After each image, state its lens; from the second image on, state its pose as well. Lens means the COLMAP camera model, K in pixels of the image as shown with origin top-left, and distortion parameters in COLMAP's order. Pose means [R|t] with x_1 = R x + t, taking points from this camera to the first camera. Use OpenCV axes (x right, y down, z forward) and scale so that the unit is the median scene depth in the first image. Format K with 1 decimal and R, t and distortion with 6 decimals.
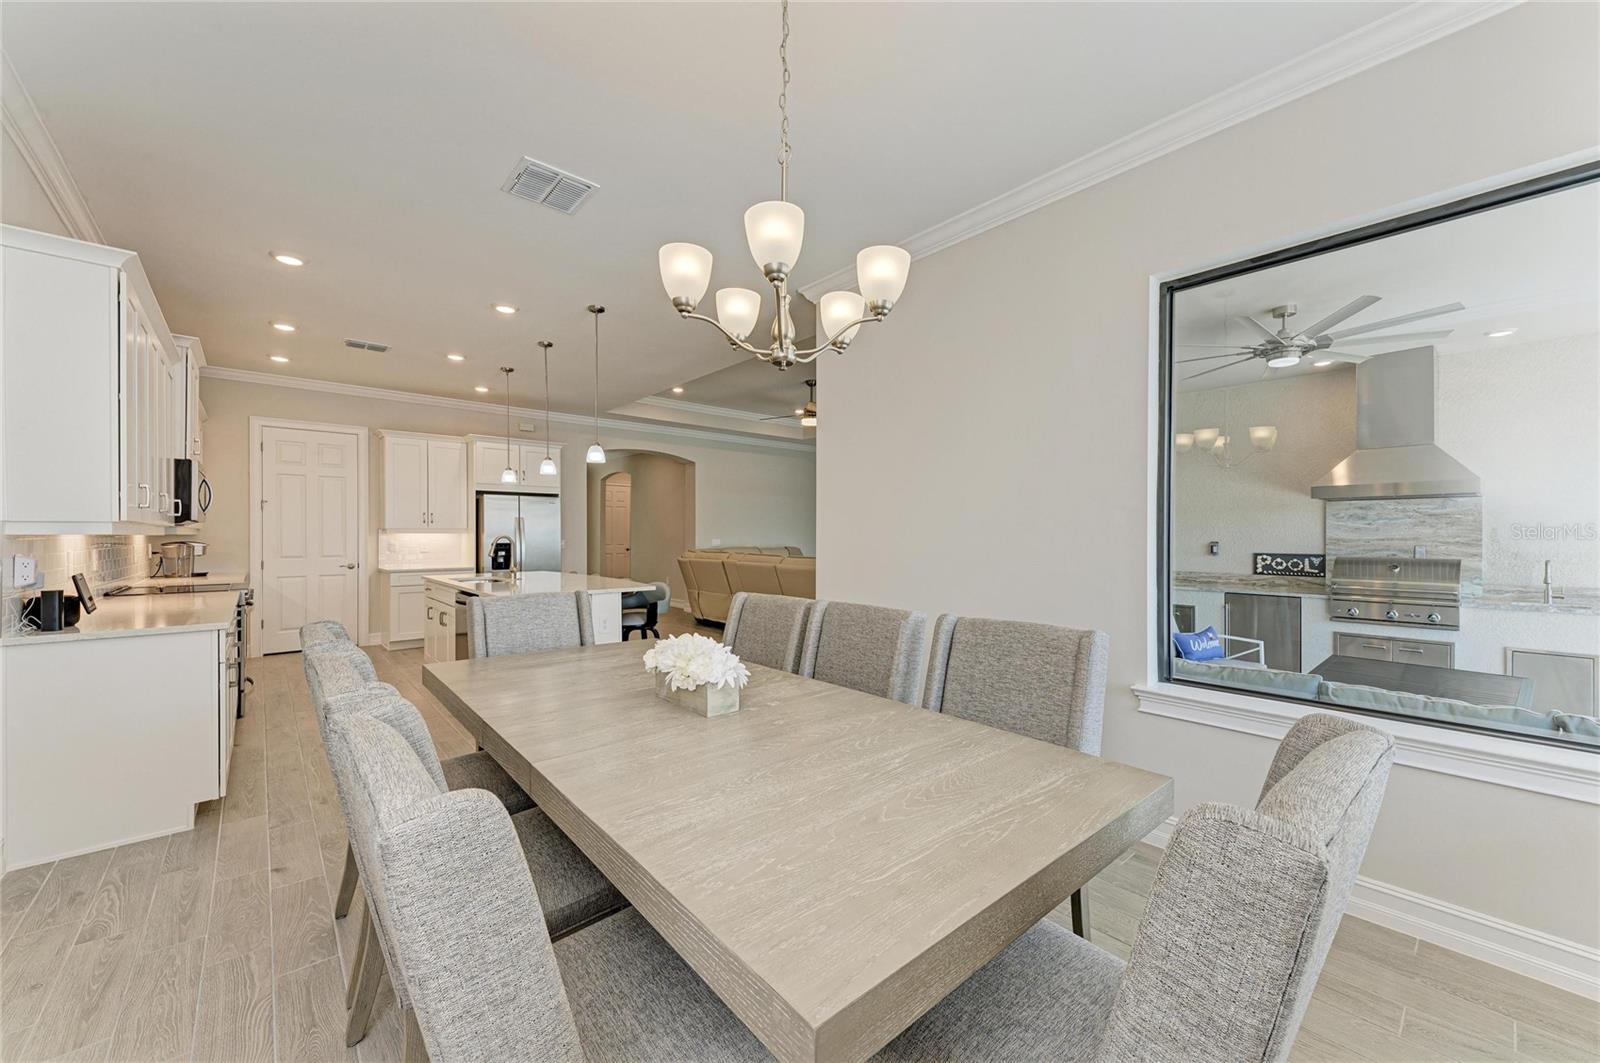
lens RADIAL K [[614.7, 0, 806.7], [0, 614.7, 536.2], [0, 0, 1]] dist [0.014001, 0.000183]
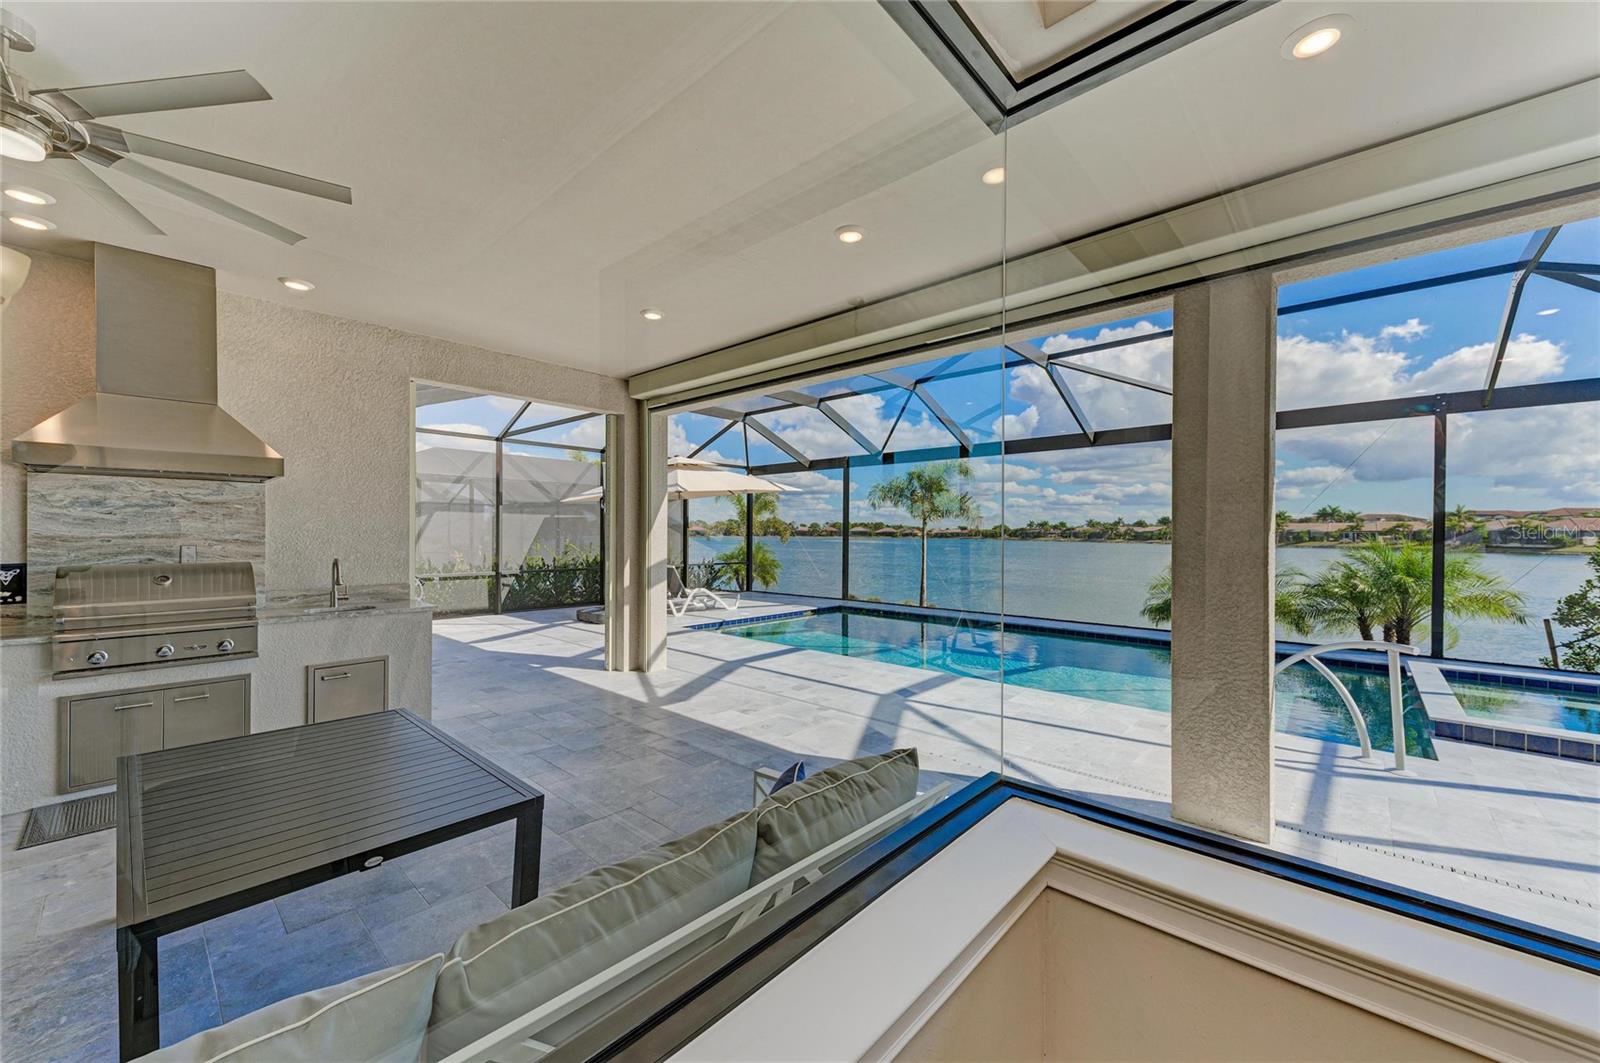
lens RADIAL K [[614.7, 0, 803.8], [0, 614.7, 536.6], [0, 0, 1]] dist [0.014001, 0.000183]
pose [[-0.096896, -0.005326, 0.995280, 0.206810], [-0.001508, 0.999985, 0.005205, 0.000450], [-0.995293, -0.000997, -0.096903, 0.371493]]
